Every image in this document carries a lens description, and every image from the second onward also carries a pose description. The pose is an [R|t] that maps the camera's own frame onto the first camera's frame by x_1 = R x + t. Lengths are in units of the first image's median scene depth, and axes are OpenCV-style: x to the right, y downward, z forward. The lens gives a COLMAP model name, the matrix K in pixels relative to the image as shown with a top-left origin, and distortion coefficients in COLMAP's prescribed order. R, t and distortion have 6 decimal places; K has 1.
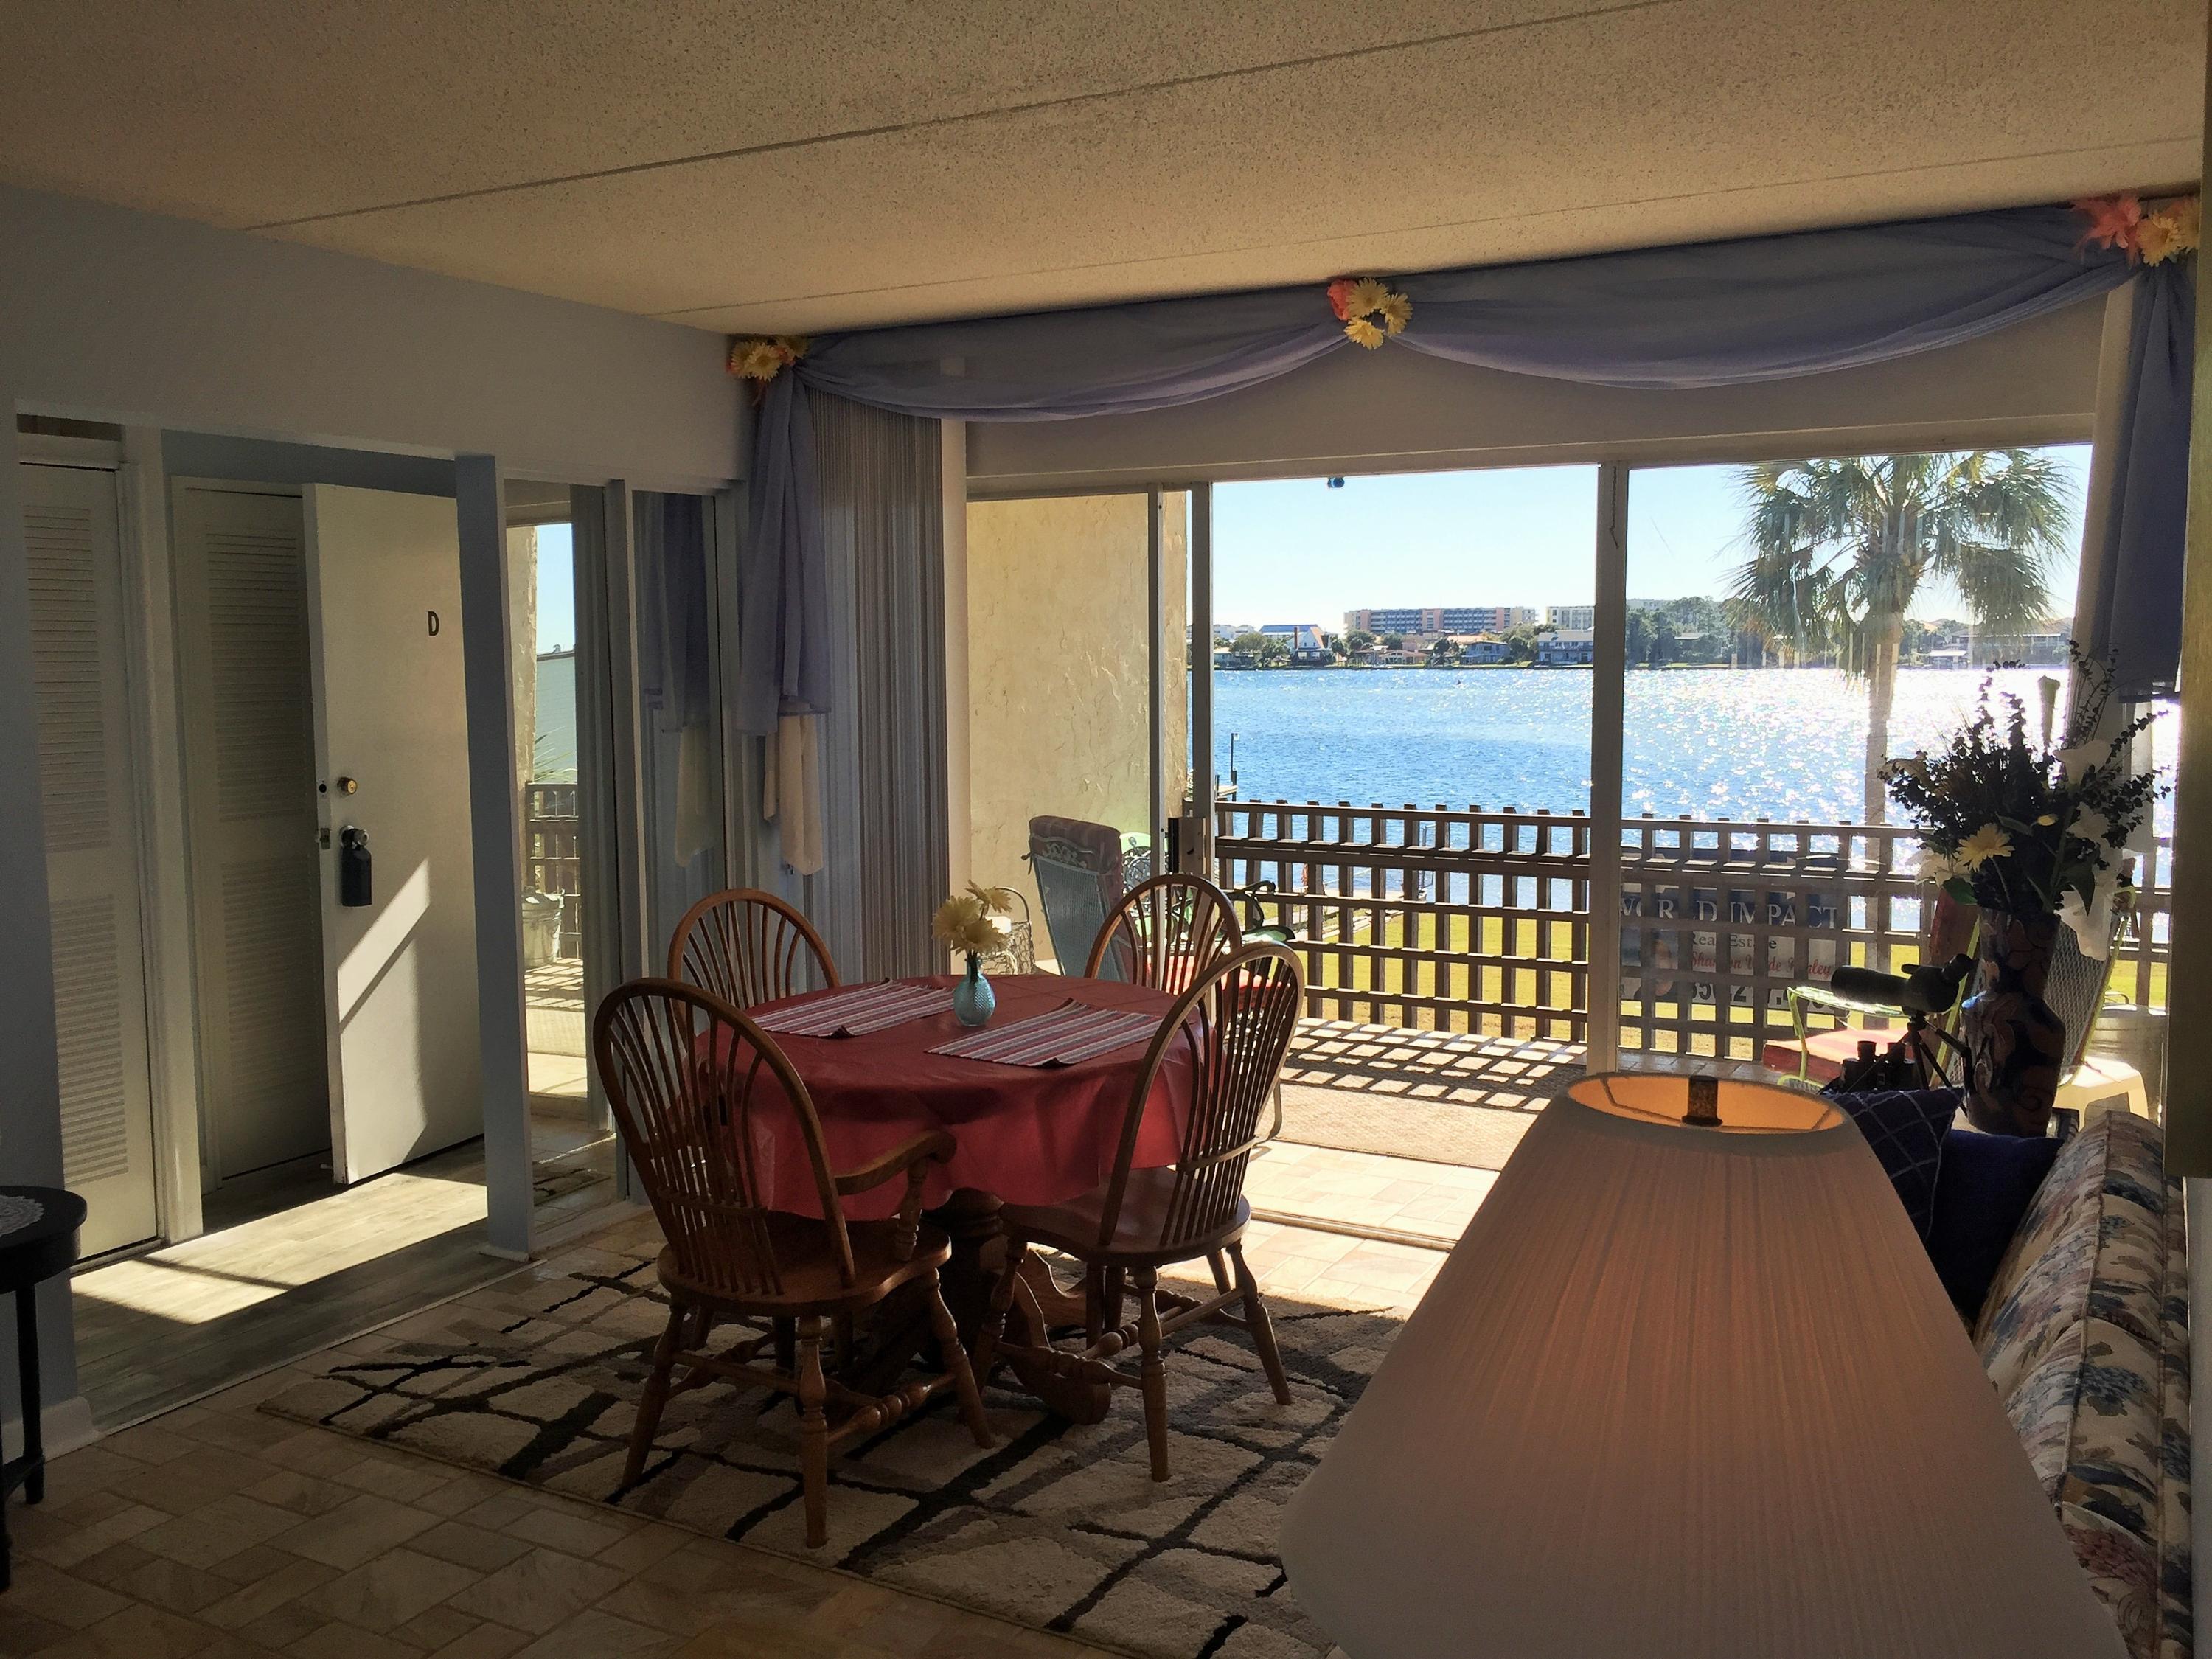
lens RADIAL K [[1885.4, 0, 1110.3], [0, 1885.4, 821.3], [0, 0, 1]] dist [0.093766, -0.115602]
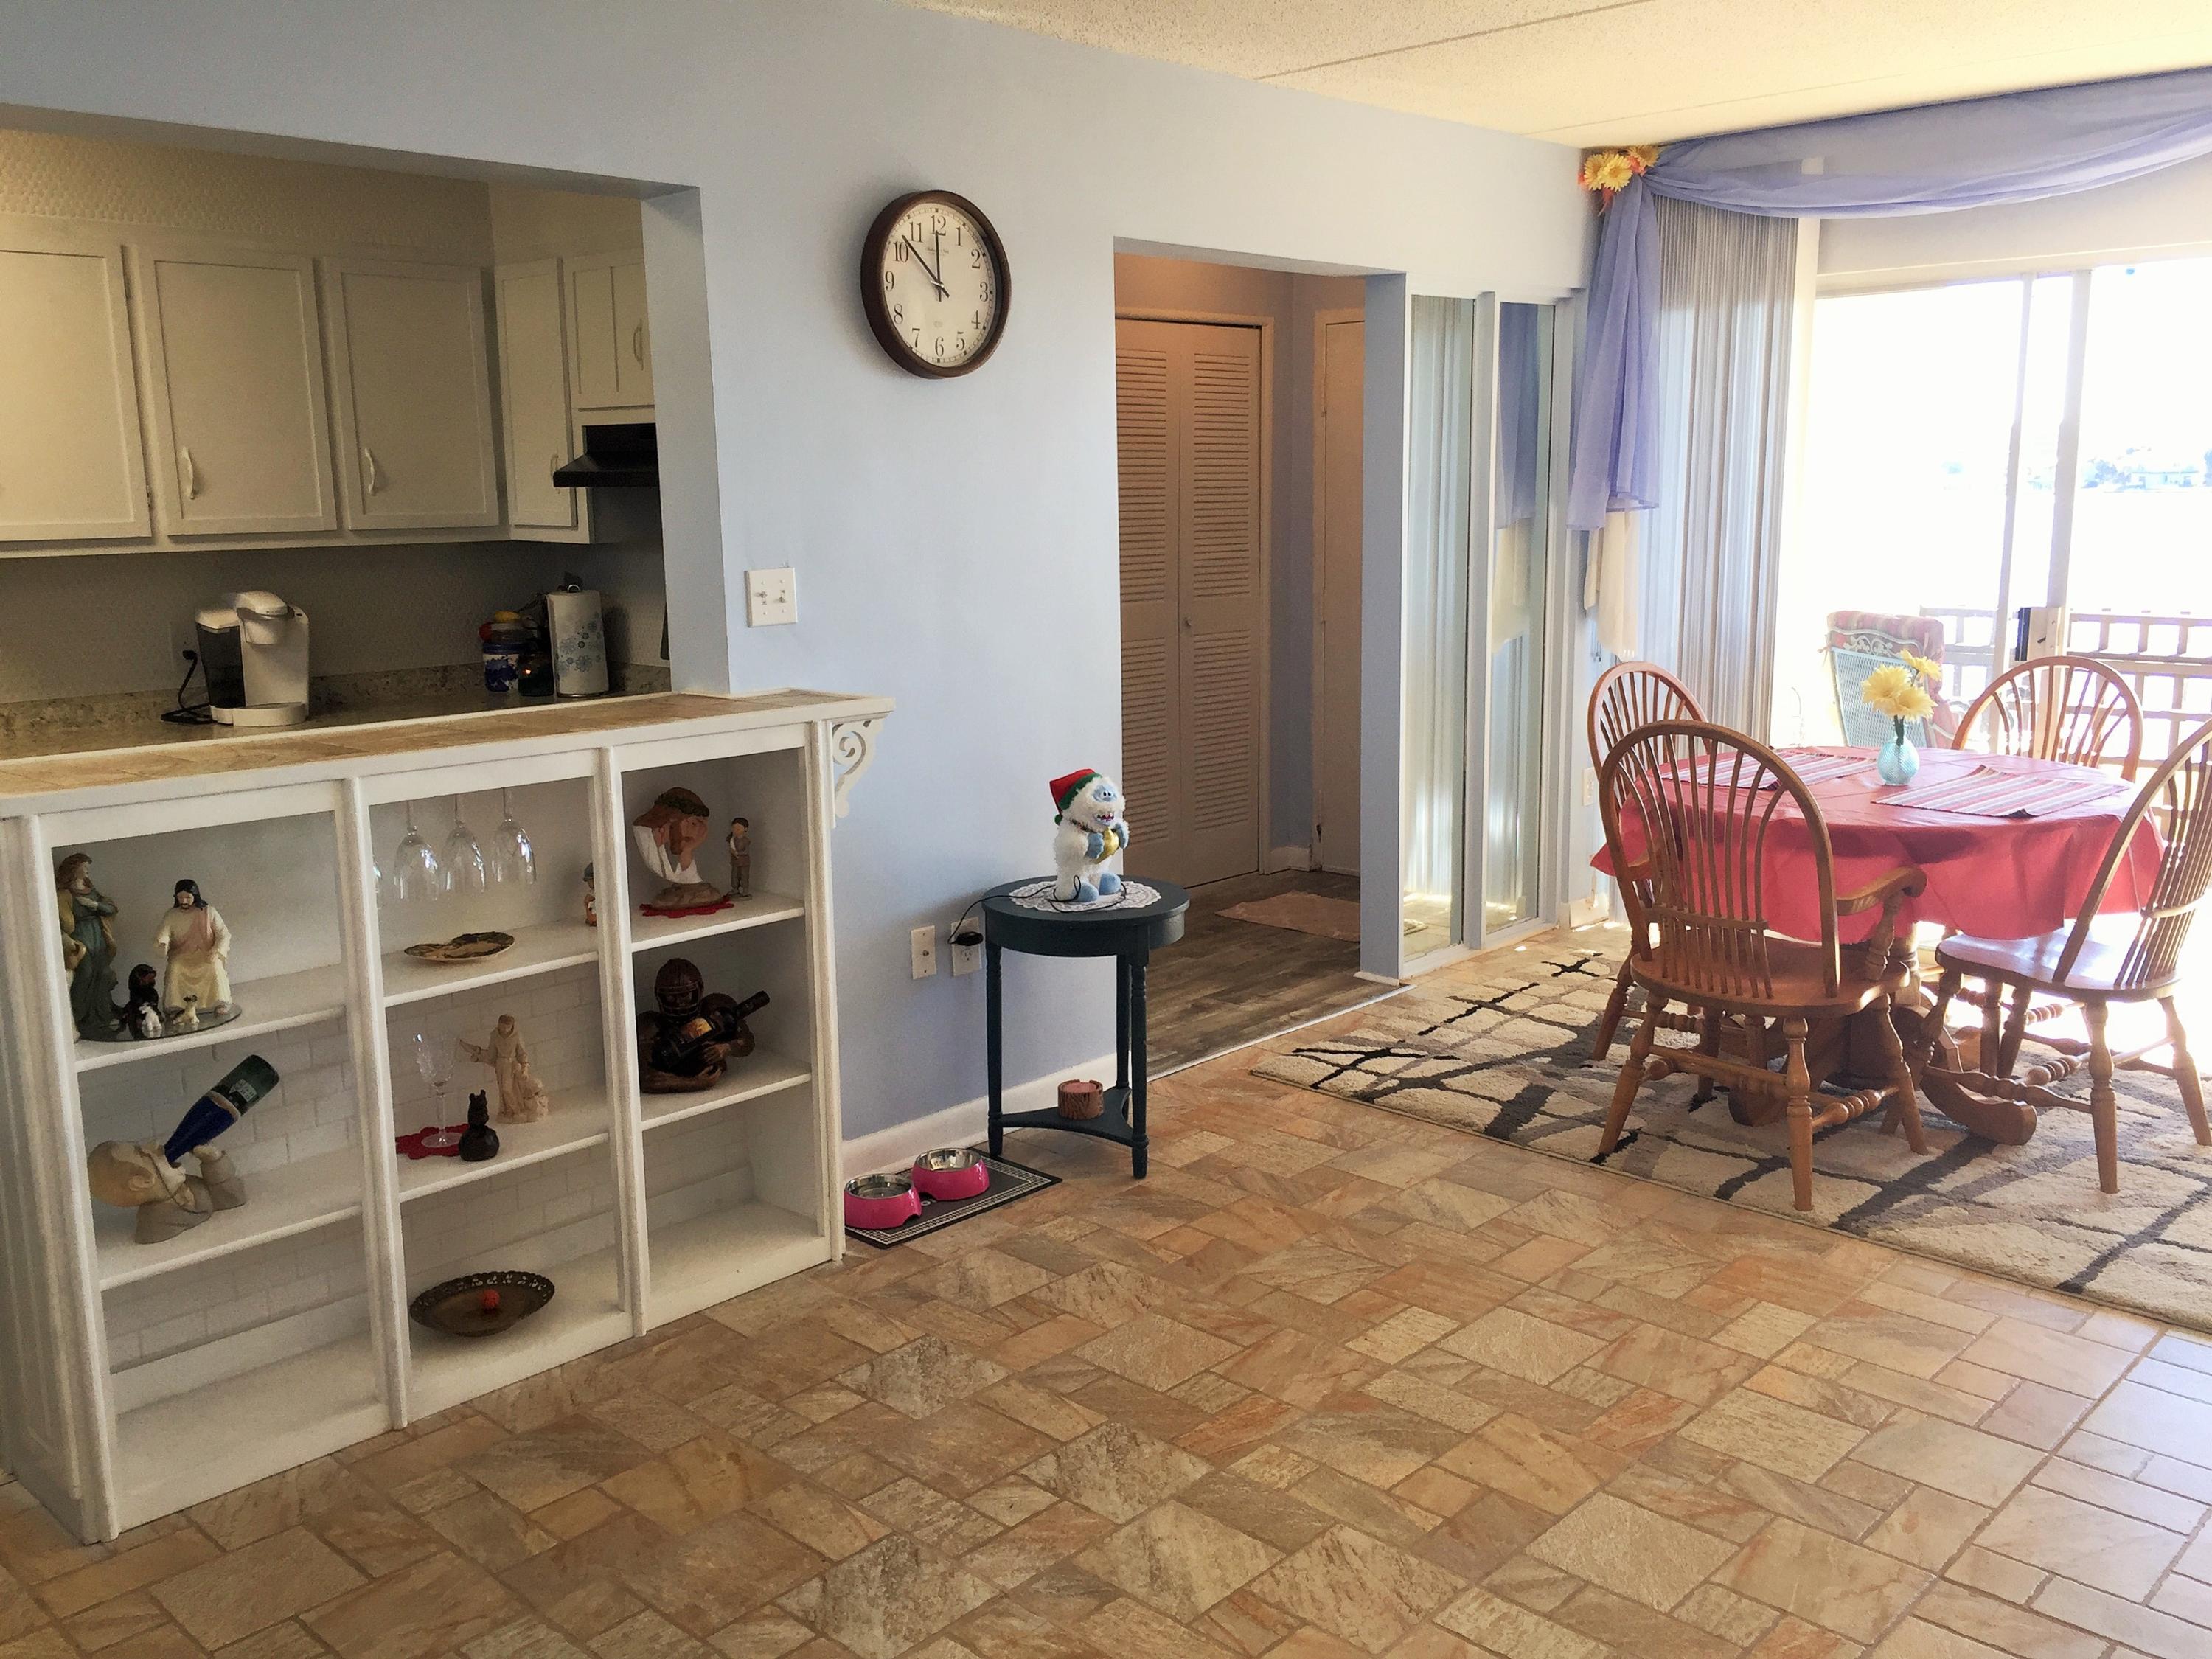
lens RADIAL K [[1885.4, 0, 1107.0], [0, 1885.4, 822.8], [0, 0, 1]] dist [0.093766, -0.115602]
pose [[0.966116, 0.039693, -0.255038, -0.230320], [-0.016906, 0.995714, 0.090927, 0.037341], [0.257554, -0.083534, 0.962646, -0.177292]]
